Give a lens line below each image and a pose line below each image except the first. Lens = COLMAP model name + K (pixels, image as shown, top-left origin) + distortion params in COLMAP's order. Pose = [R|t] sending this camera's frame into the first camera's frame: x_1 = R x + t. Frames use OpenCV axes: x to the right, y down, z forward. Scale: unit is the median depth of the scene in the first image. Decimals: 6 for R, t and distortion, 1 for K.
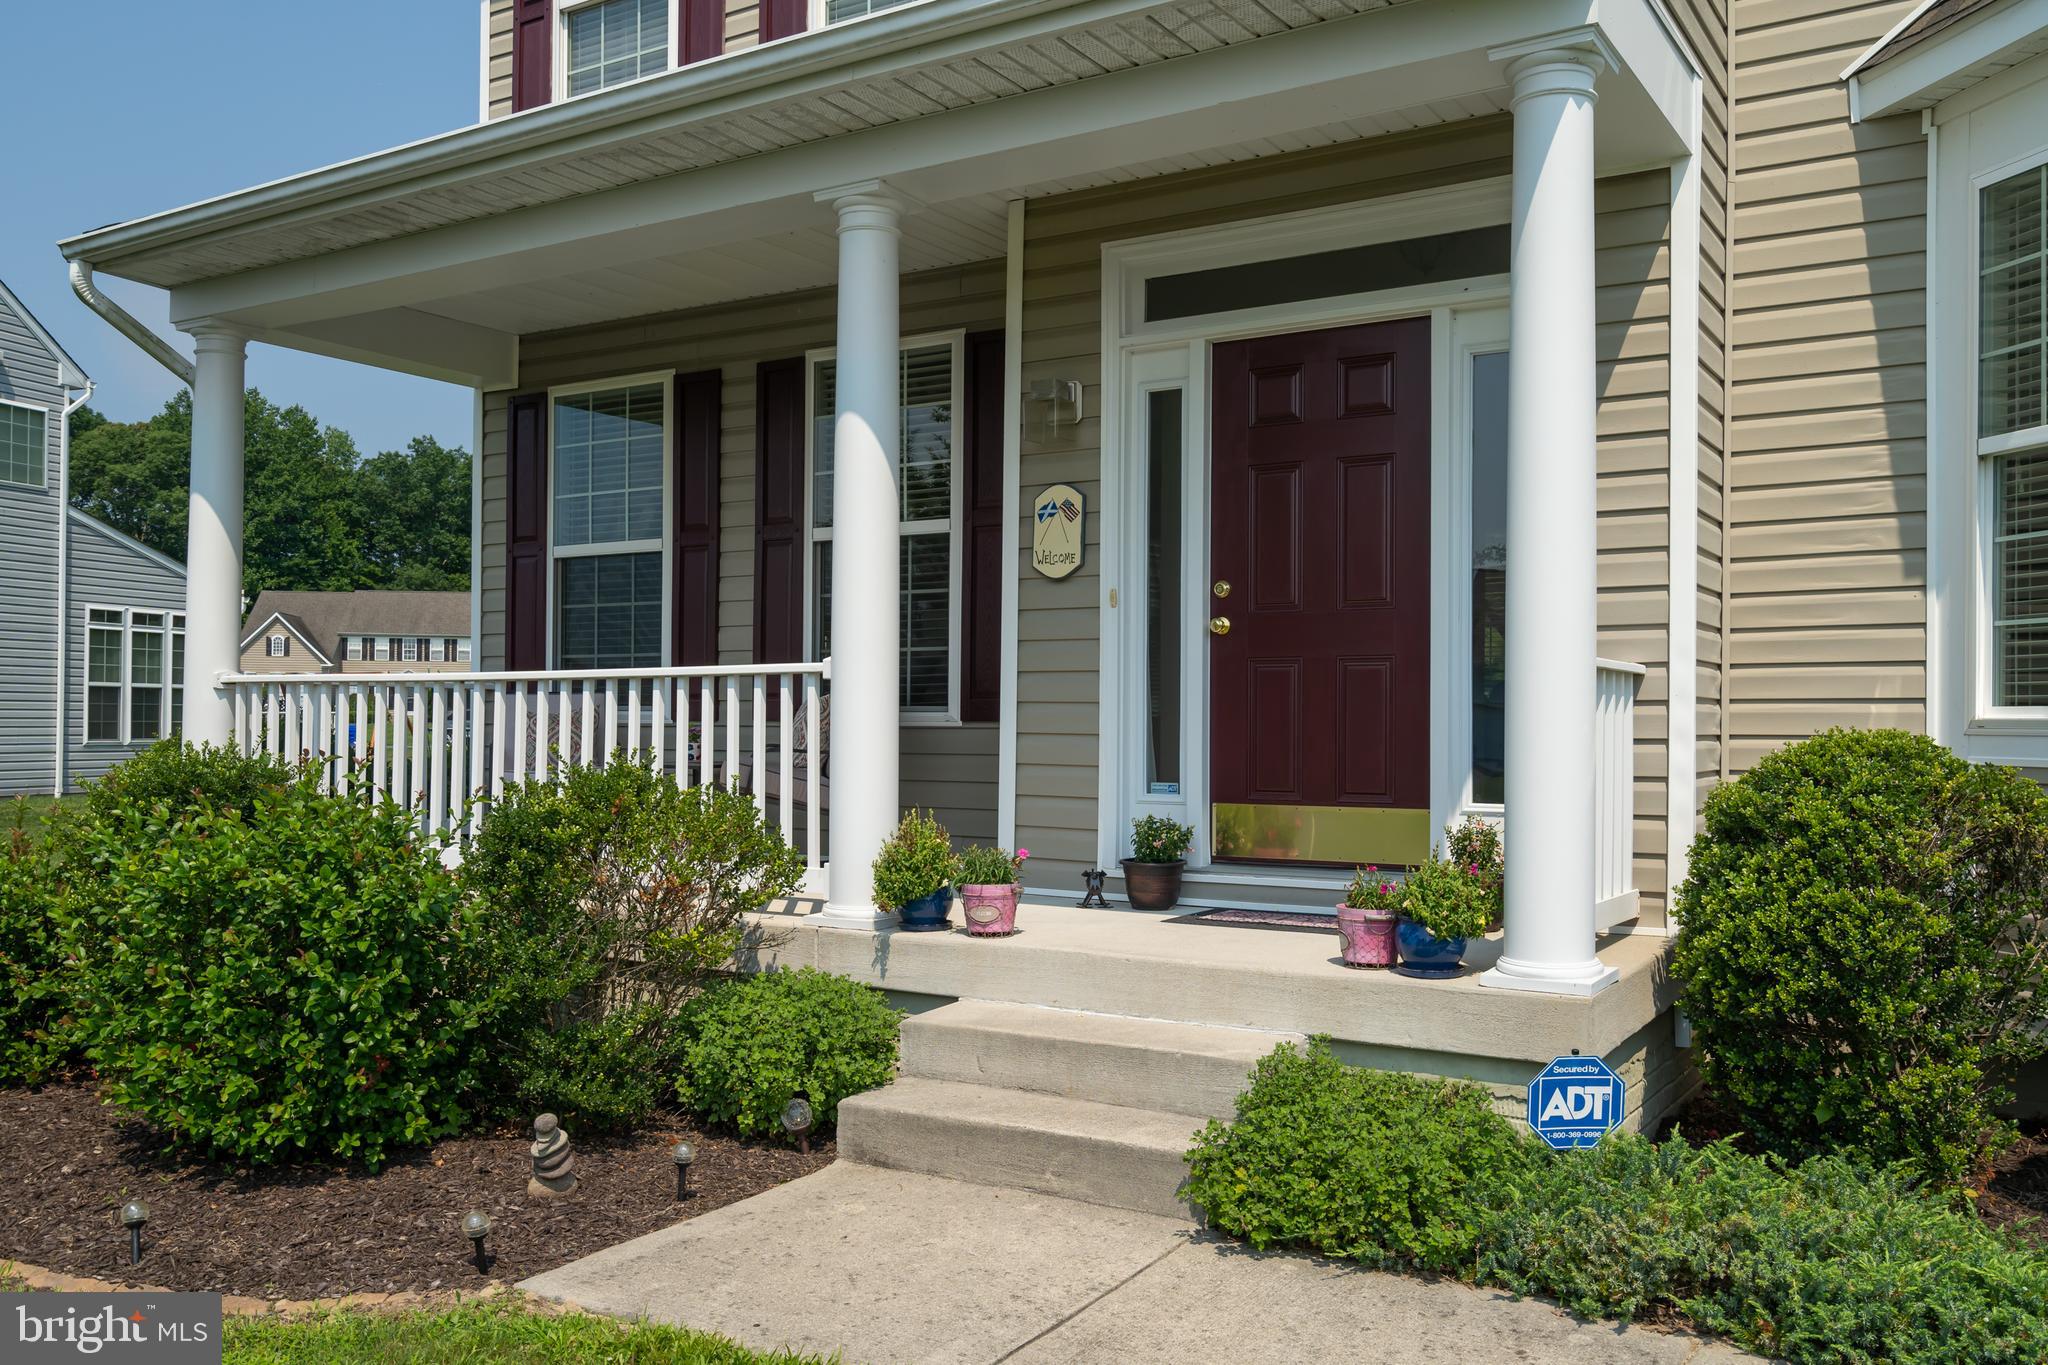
lens RADIAL K [[1632.9, 0, 1032.5], [0, 1632.9, 698.3], [0, 0, 1]] dist [0.028166, 0.000647]
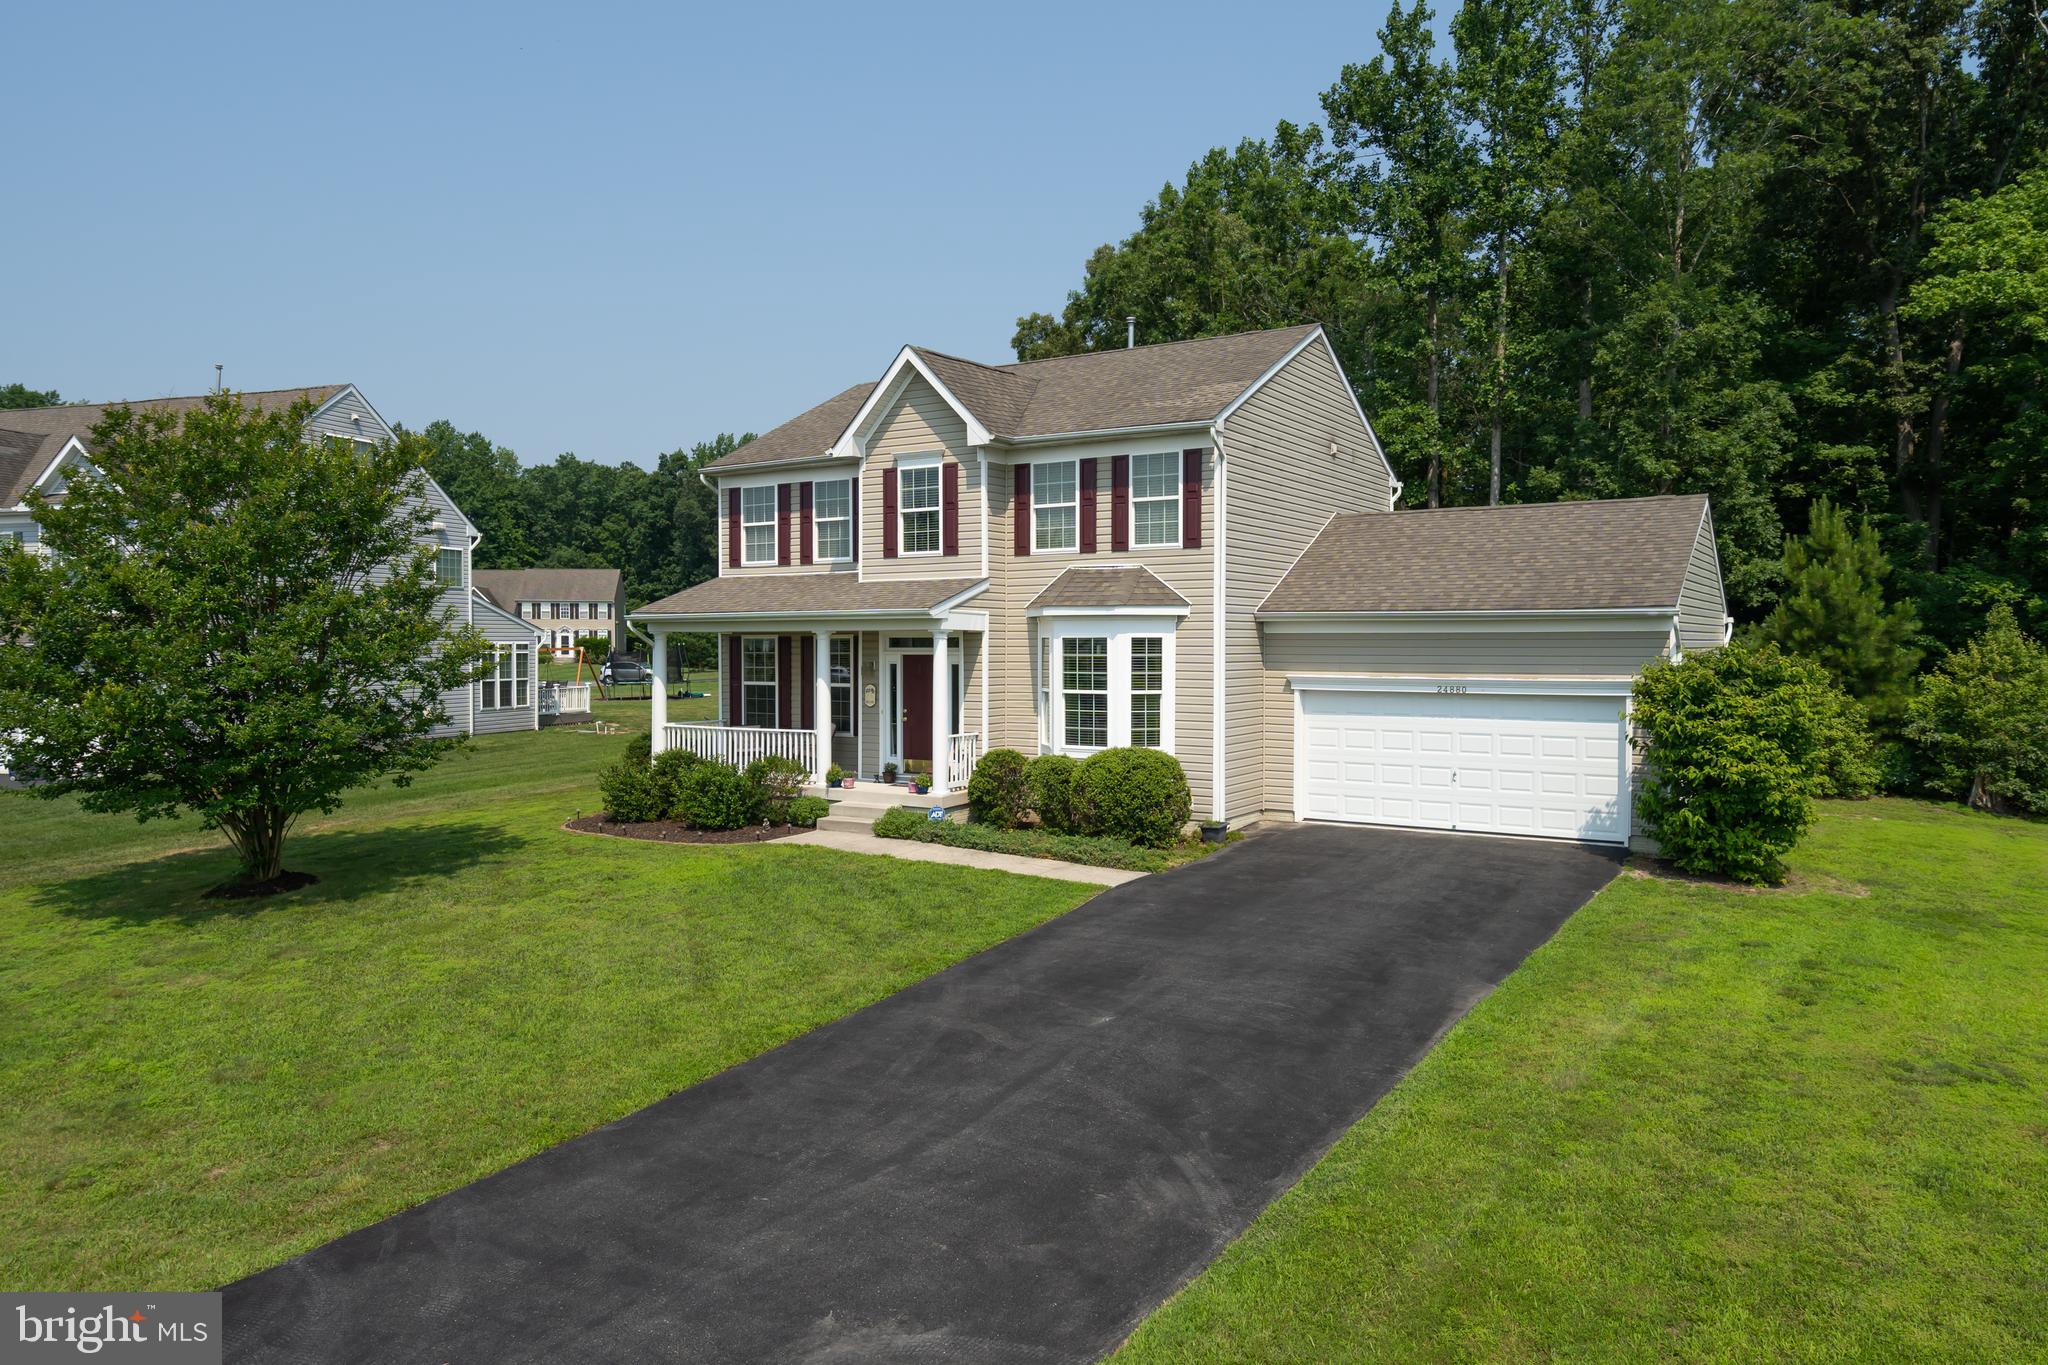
lens RADIAL K [[1323.6, 0, 1004.2], [0, 1323.6, 679.7], [0, 0, 1]] dist [0.005128, -0.004544]
pose [[0.999717, -0.008945, -0.022049, 0.454088], [0.009904, 0.998993, 0.043756, -0.299492], [0.021635, -0.043962, 0.998799, -2.519669]]
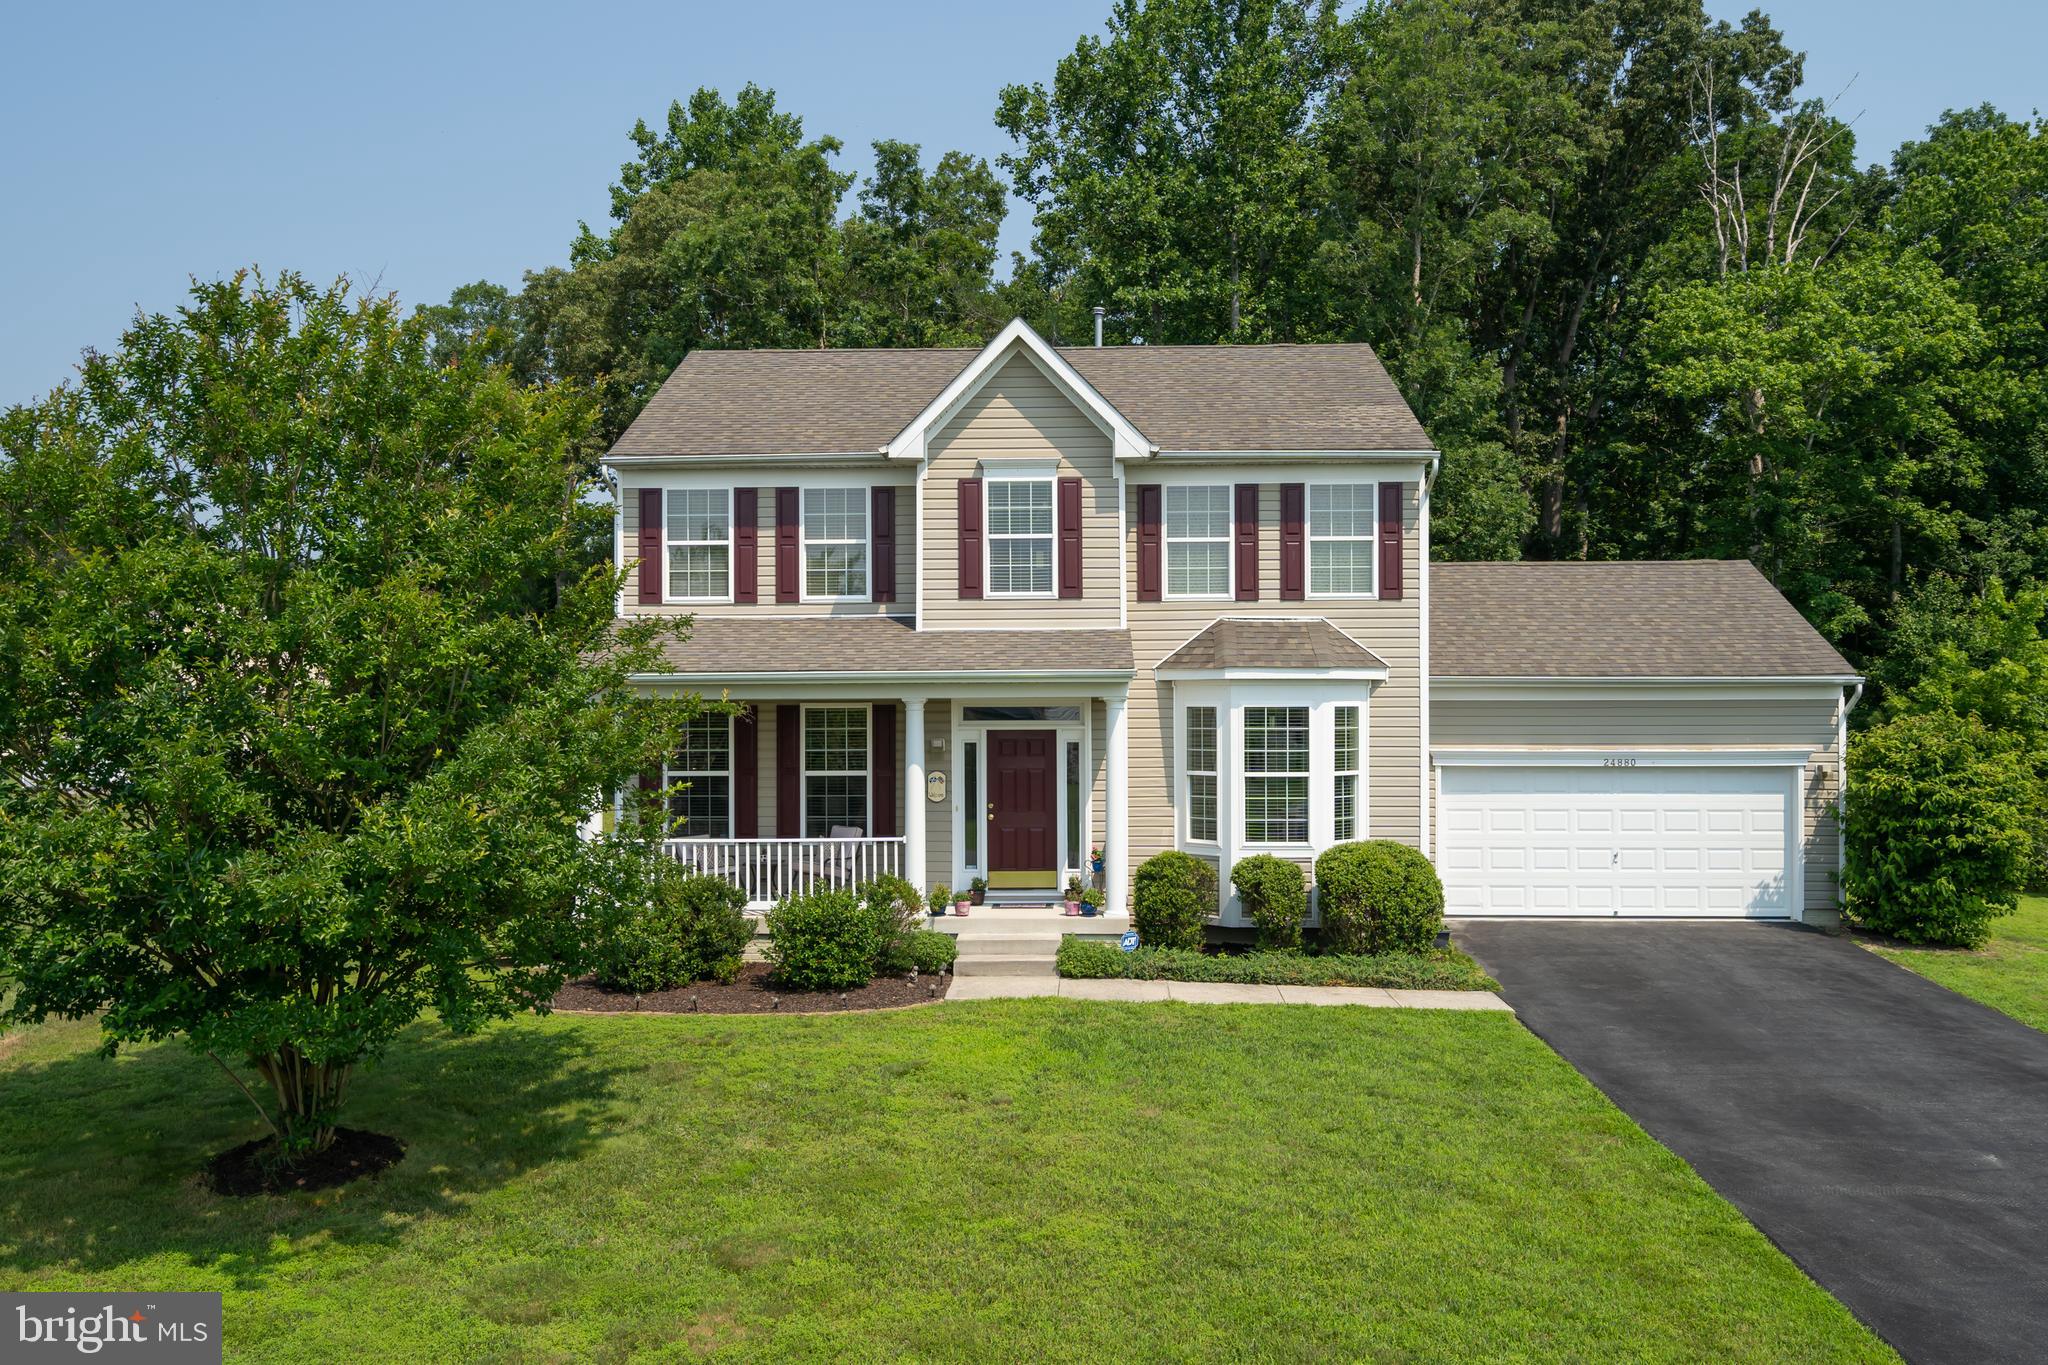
lens RADIAL K [[1647.0, 0, 946.2], [0, 1647.0, 682.8], [0, 0, 1]] dist [0.023279, -0.010599]
pose [[0.874444, -0.005746, 0.485092, -1.529613], [0.003695, 0.999980, 0.005185, -0.324498], [-0.485112, -0.002742, 0.874448, -1.801396]]
